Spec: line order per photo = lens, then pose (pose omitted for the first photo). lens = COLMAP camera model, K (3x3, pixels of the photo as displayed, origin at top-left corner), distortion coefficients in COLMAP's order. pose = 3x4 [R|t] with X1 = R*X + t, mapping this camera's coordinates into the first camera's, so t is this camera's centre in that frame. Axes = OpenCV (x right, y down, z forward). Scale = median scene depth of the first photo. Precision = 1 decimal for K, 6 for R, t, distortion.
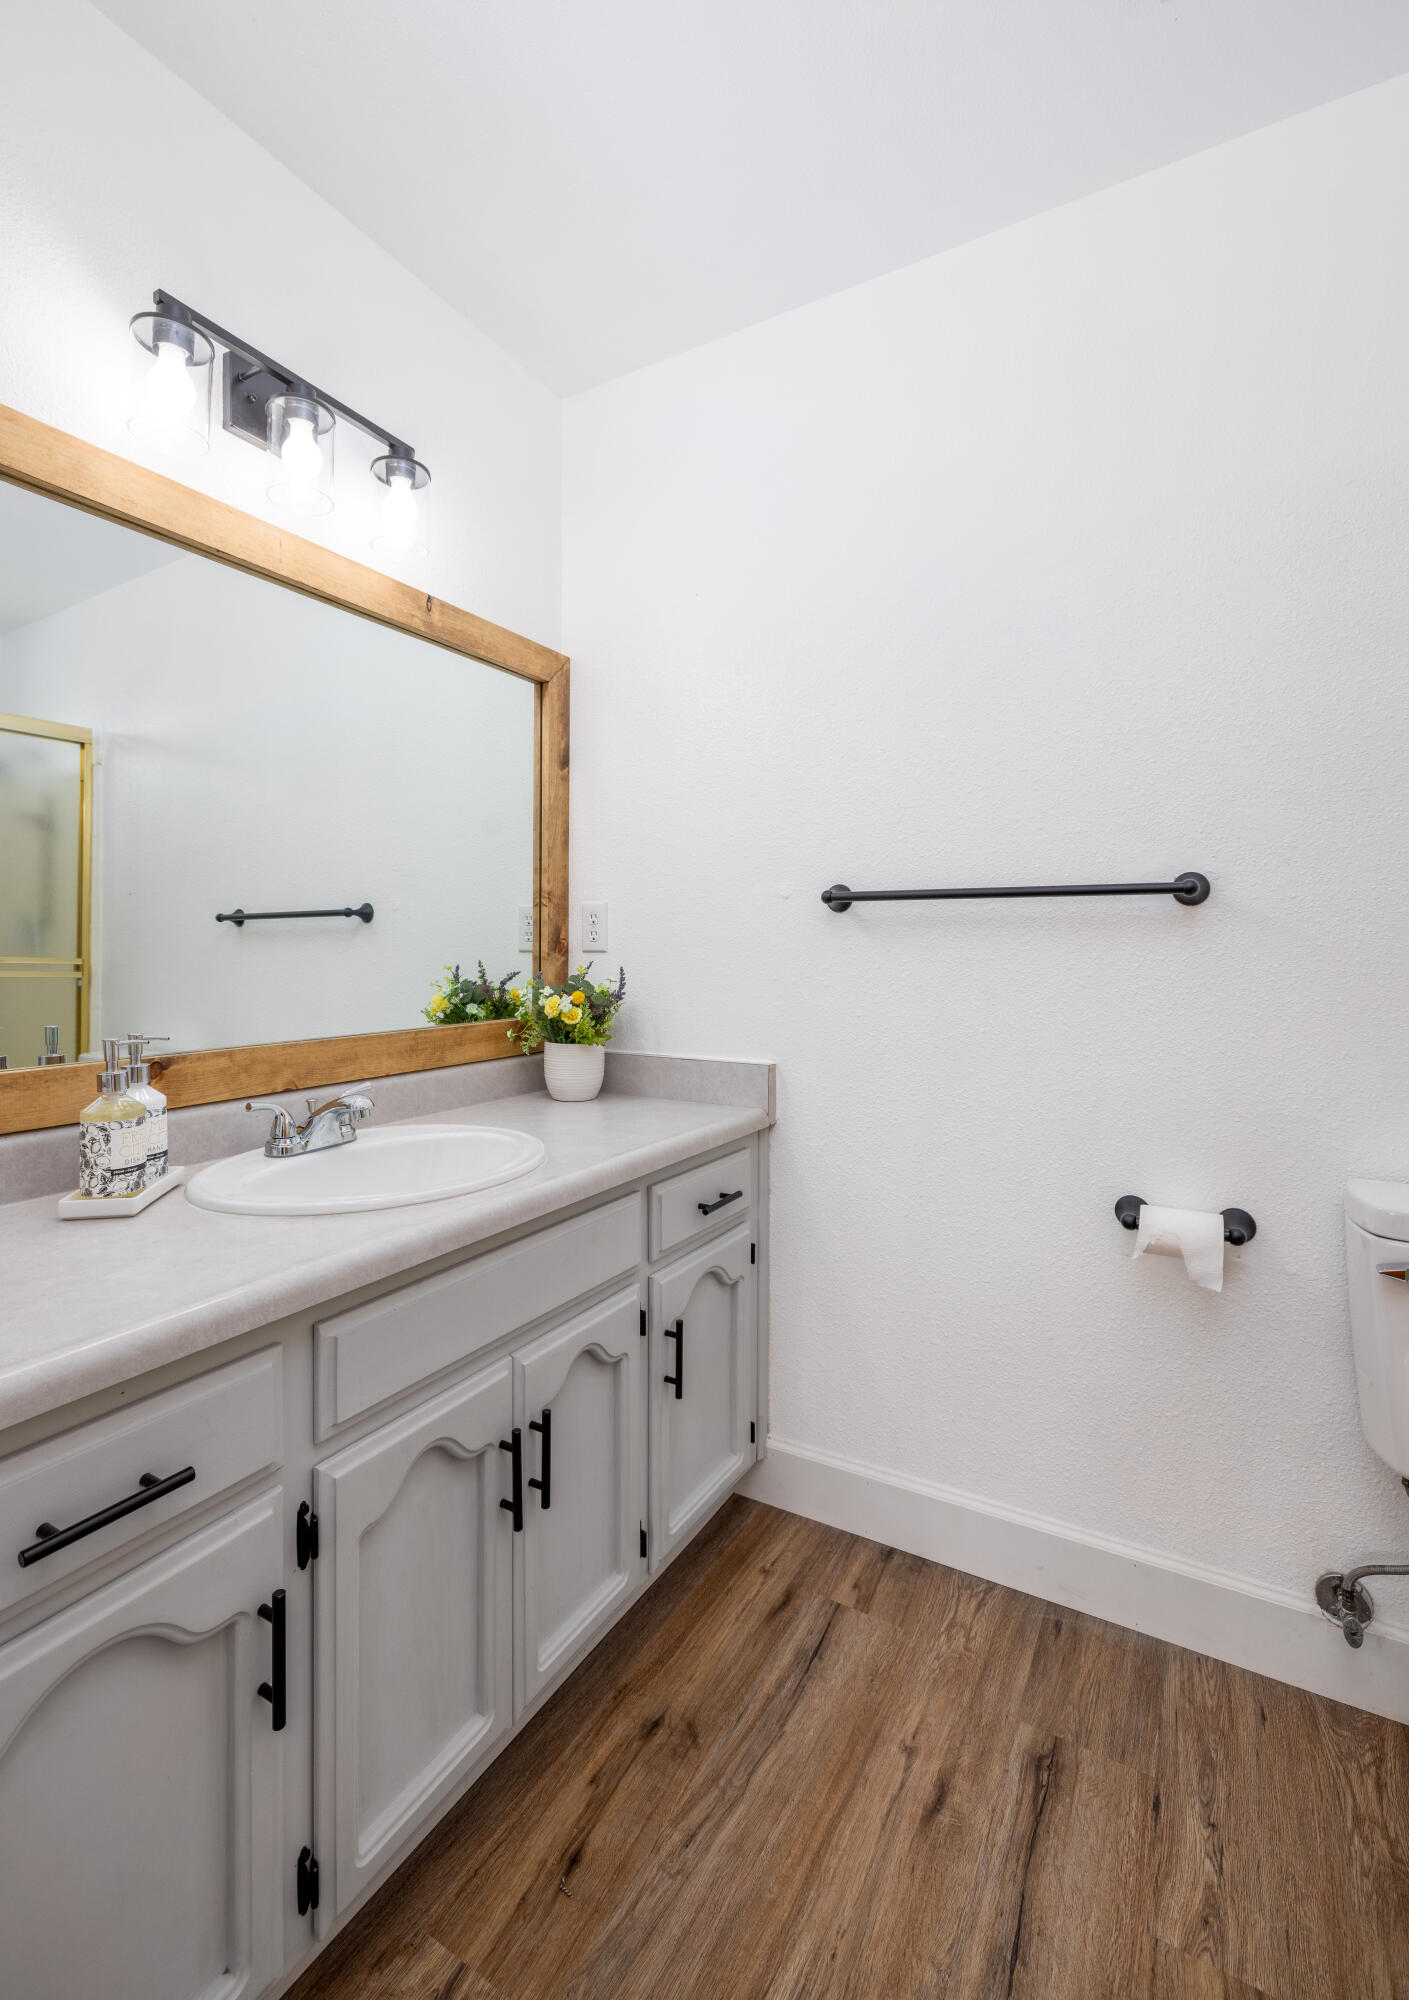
lens RADIAL K [[884.0, 0, 707.7], [0, 884.0, 945.7], [0, 0, 1]] dist [0.001614, -0.000548]
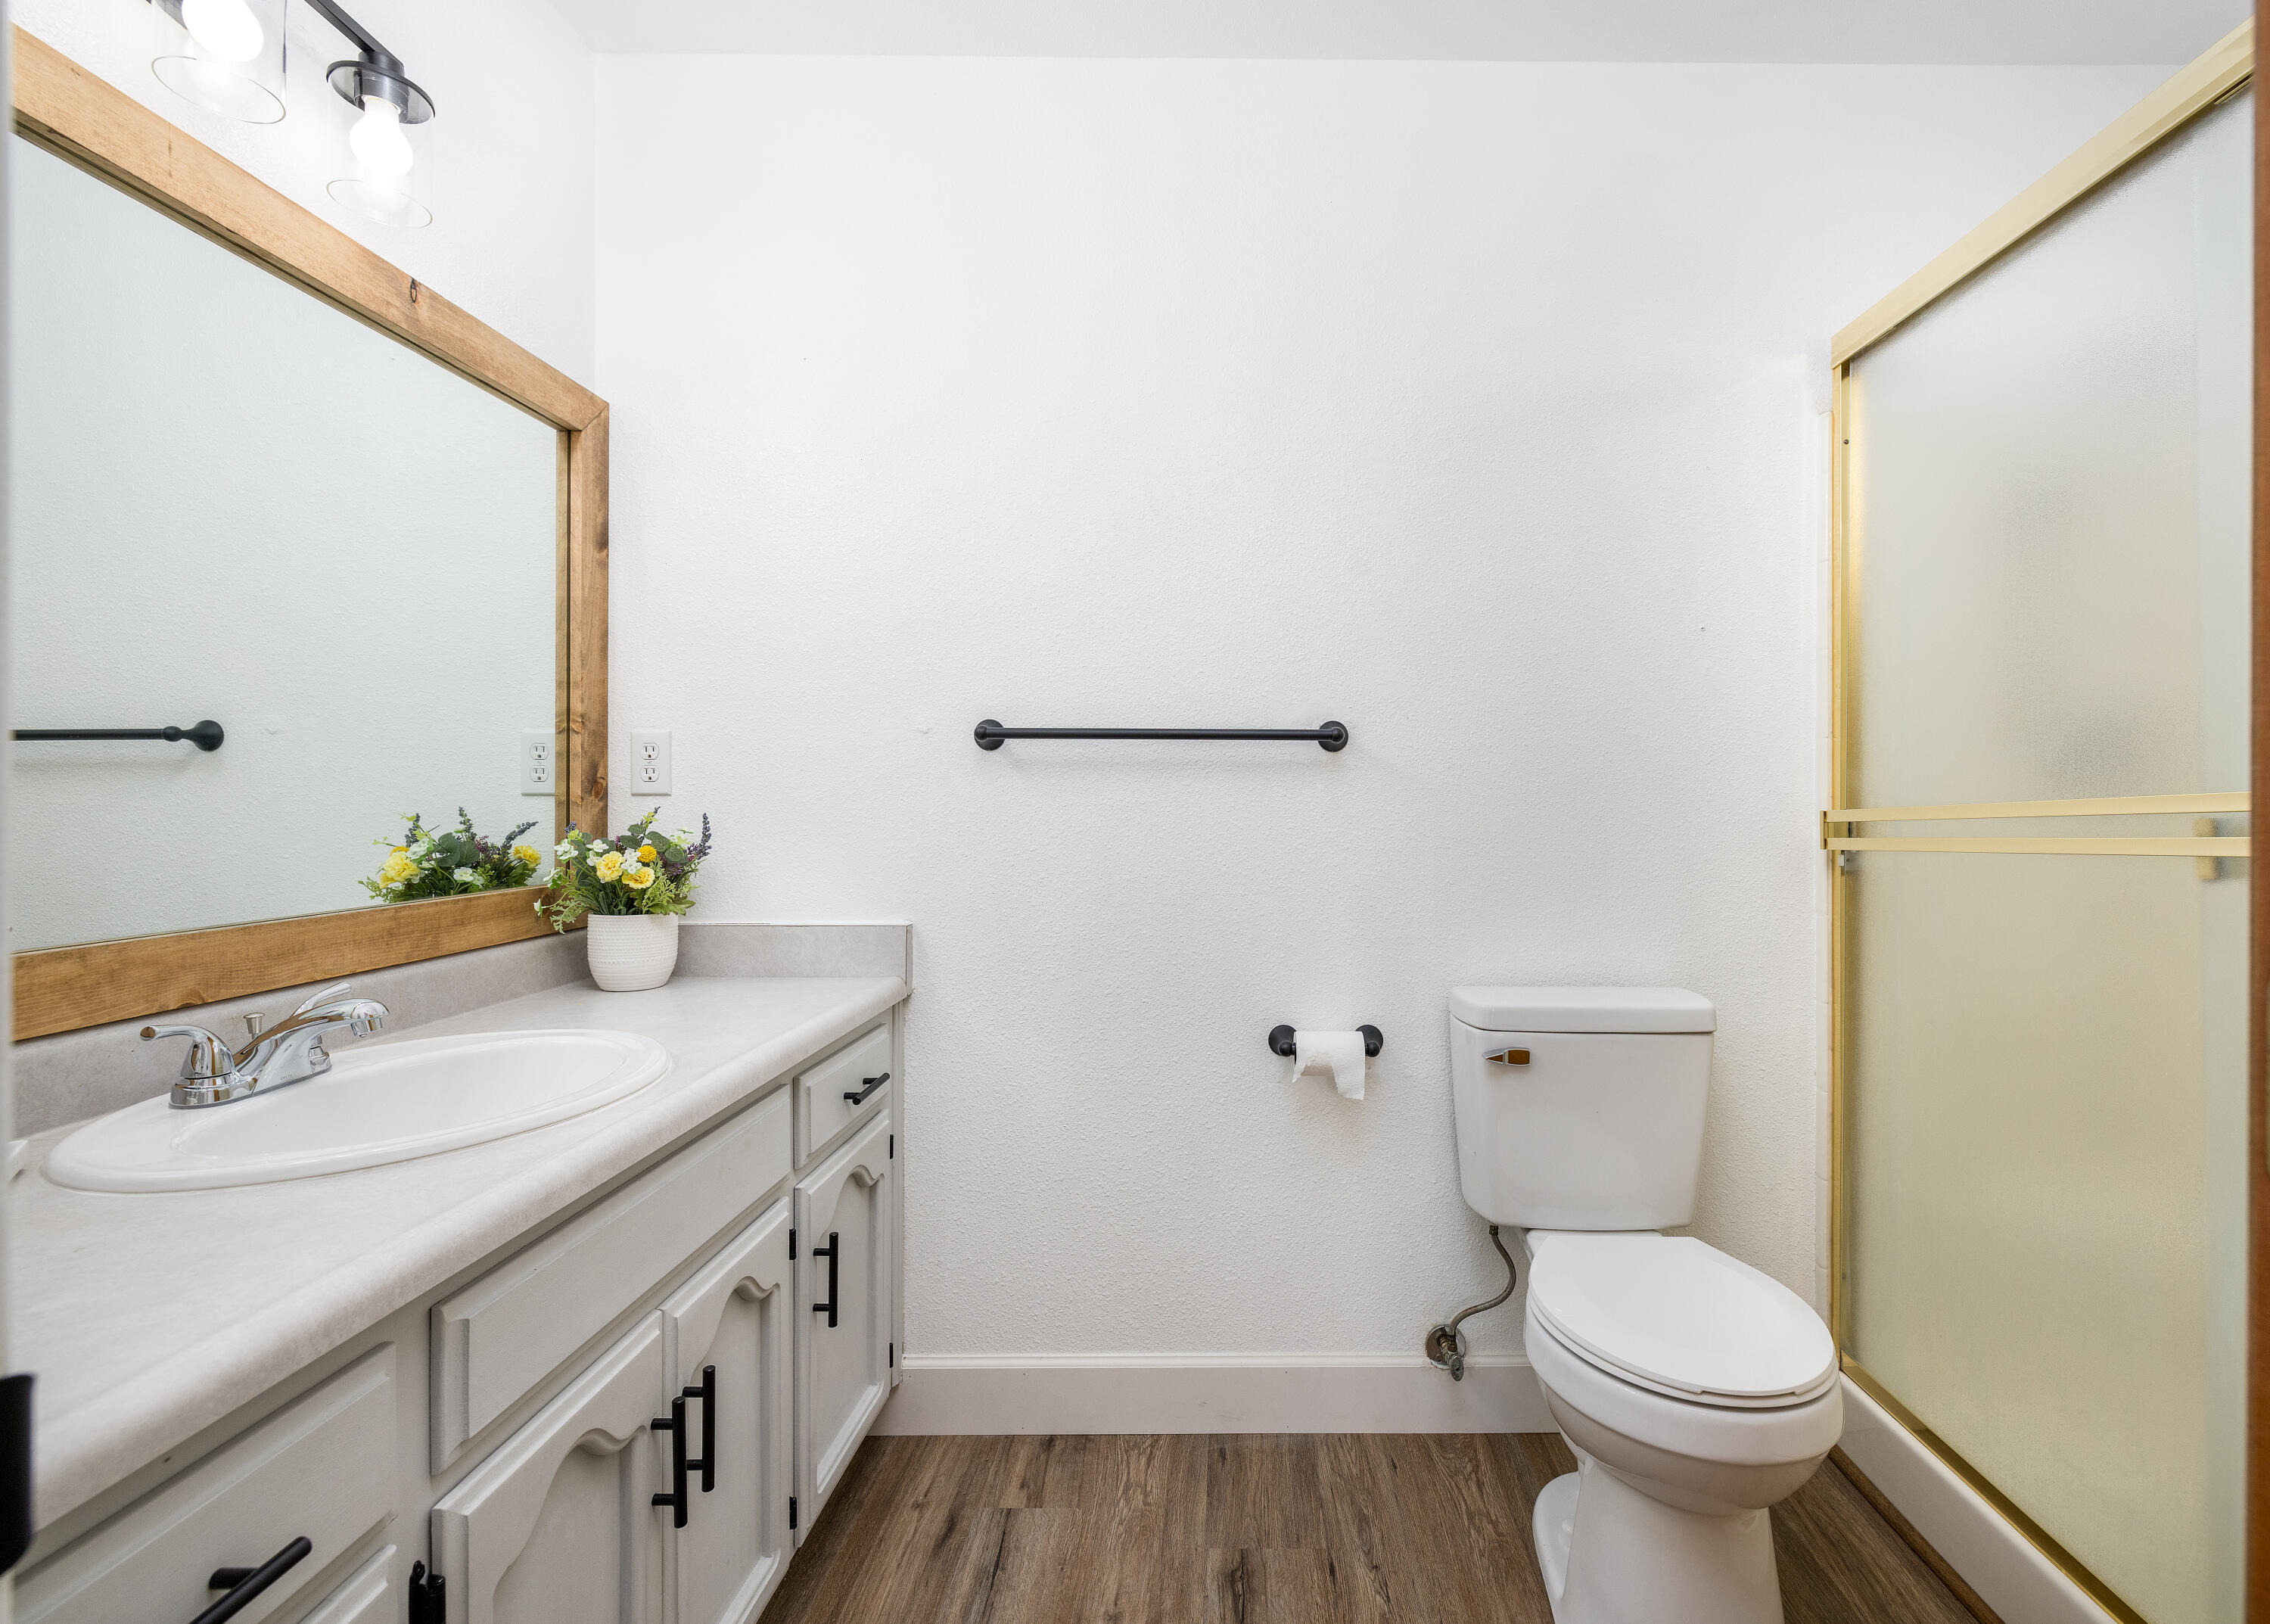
lens RADIAL K [[1011.8, 0, 1231.5], [0, 1011.8, 803.0], [0, 0, 1]] dist [-0.001168, -0.001281]
pose [[0.864391, -0.001352, 0.502818, -0.188650], [-0.001754, 0.999982, 0.005704, 0.011131], [-0.502817, -0.005812, 0.864374, -0.011747]]
